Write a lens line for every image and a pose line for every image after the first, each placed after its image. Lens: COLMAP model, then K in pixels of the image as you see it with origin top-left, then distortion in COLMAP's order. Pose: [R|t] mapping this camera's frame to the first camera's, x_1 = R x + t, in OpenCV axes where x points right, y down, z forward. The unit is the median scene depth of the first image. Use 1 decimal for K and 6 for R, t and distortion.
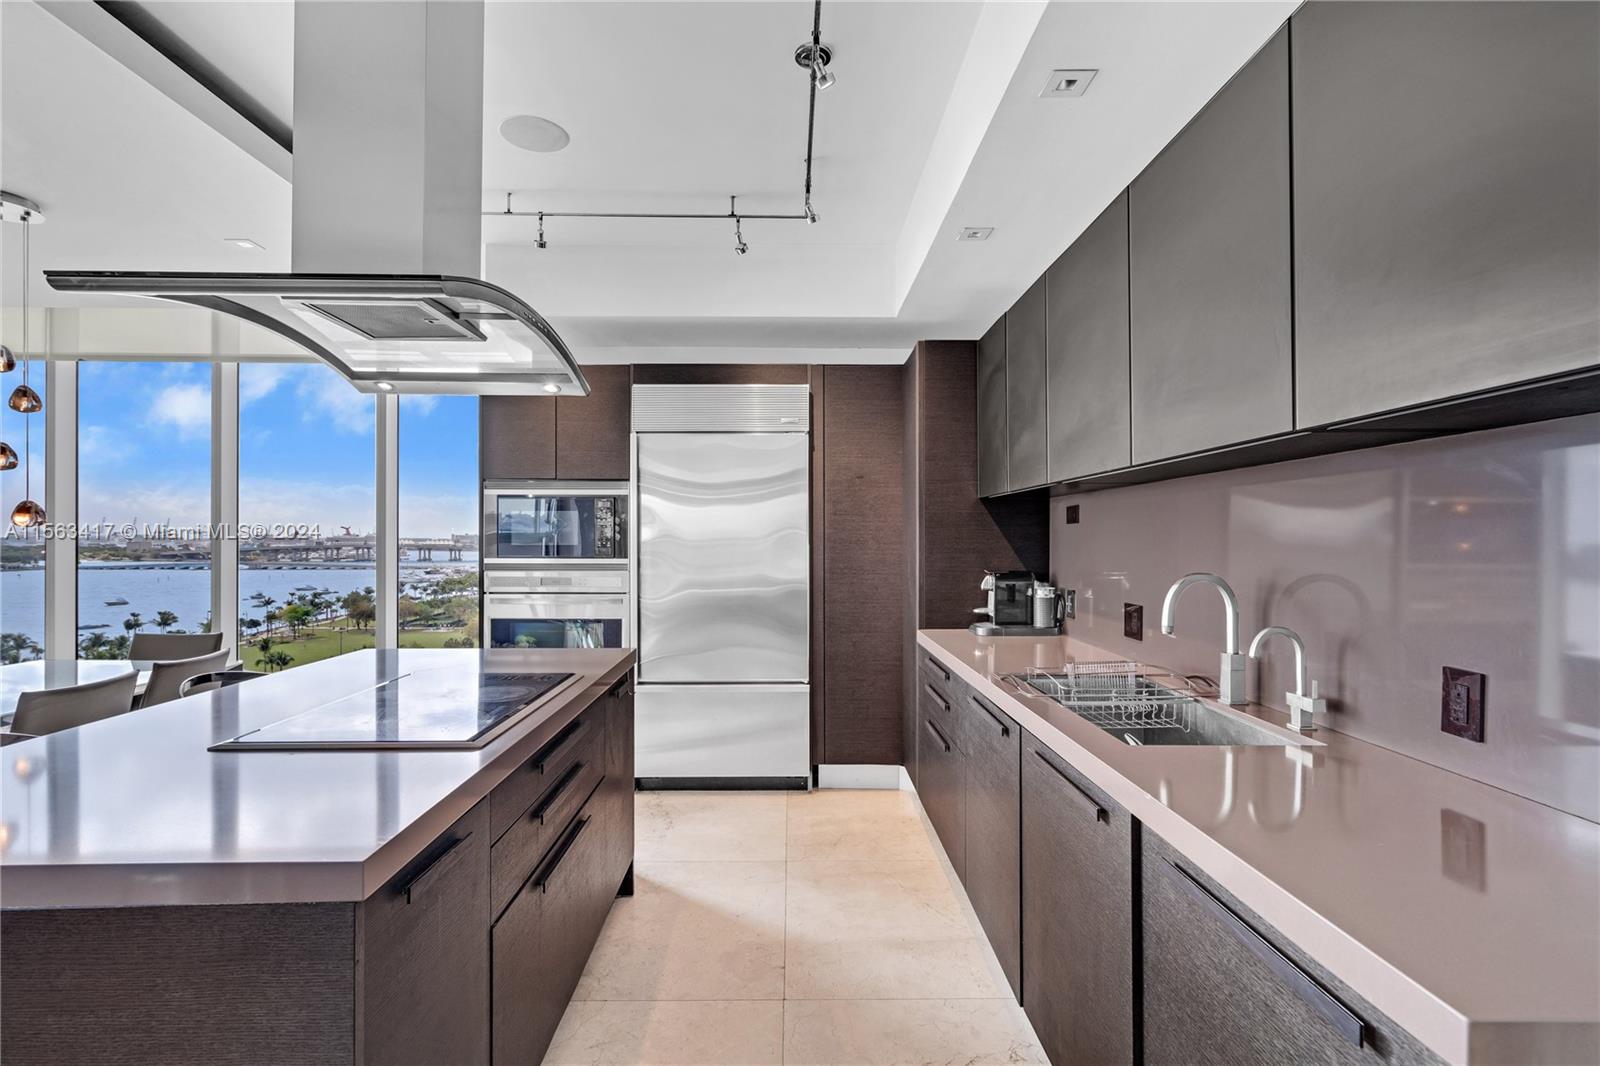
lens RADIAL K [[751.5, 0, 805.6], [0, 751.5, 542.2], [0, 0, 1]] dist [-0.005738, 0.002553]
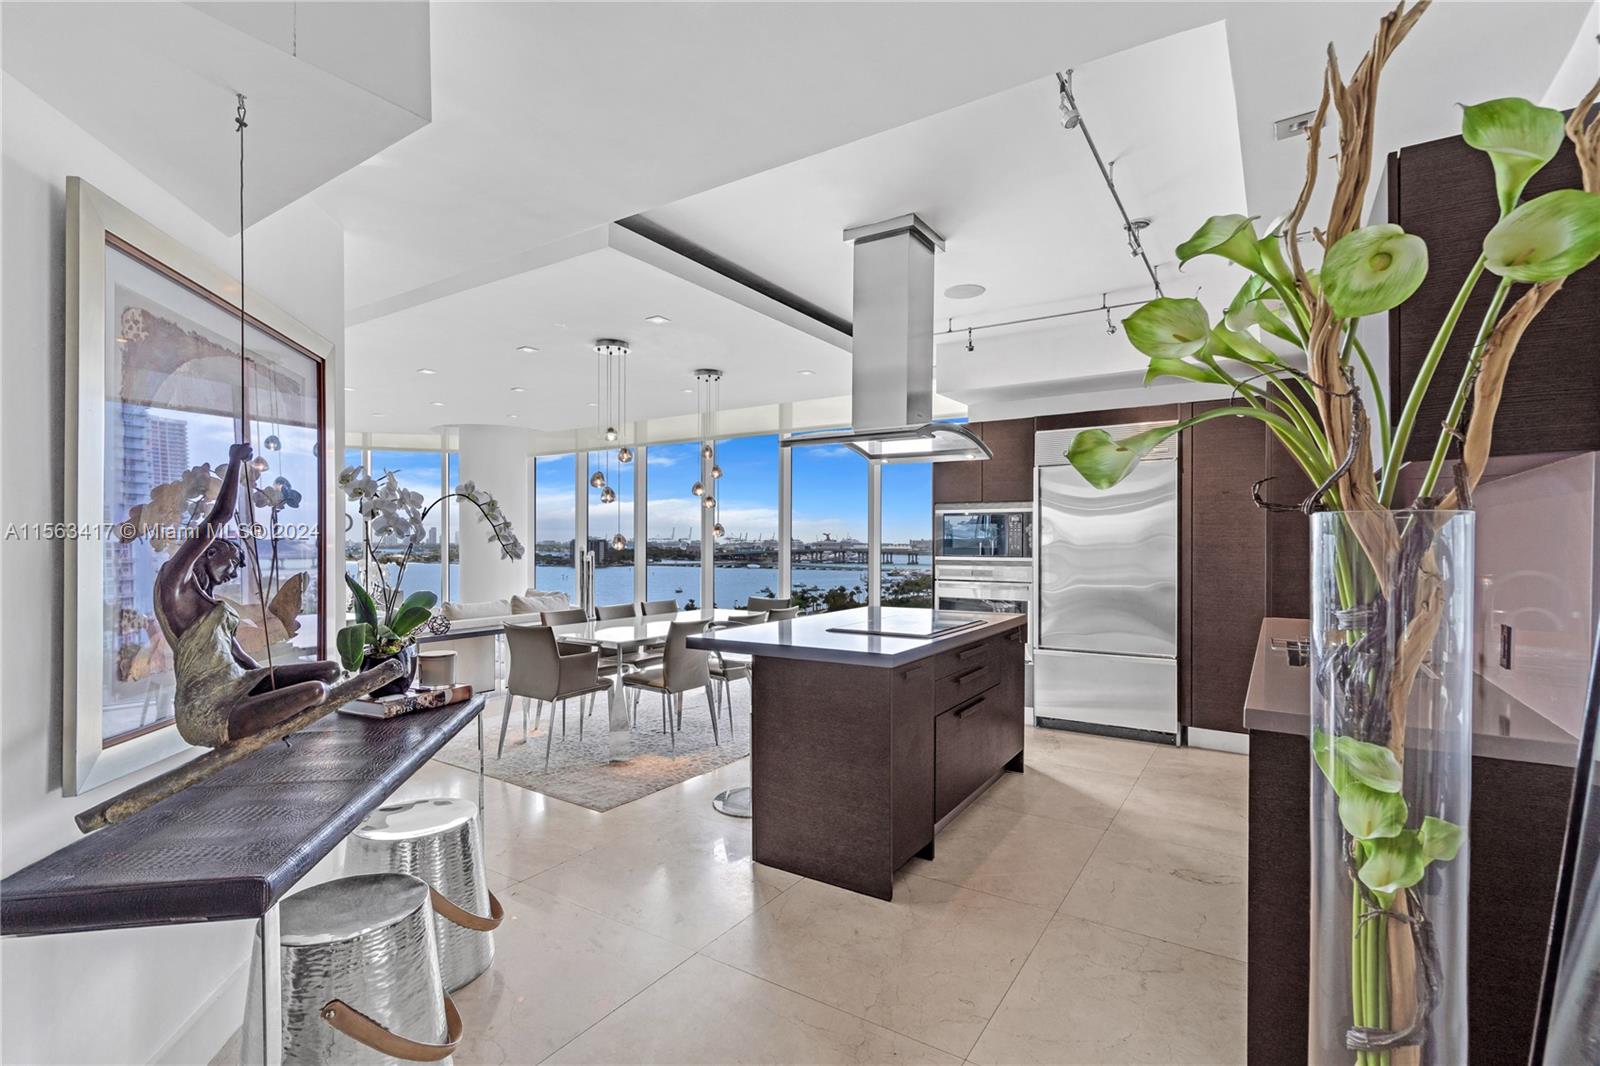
lens RADIAL K [[751.5, 0, 795.4], [0, 751.5, 544.7], [0, 0, 1]] dist [-0.005738, 0.002553]
pose [[0.830217, 0.001378, -0.557439, 0.153186], [-0.003477, 0.999990, -0.002706, 0.002393], [0.557430, 0.004184, 0.830213, -0.347066]]
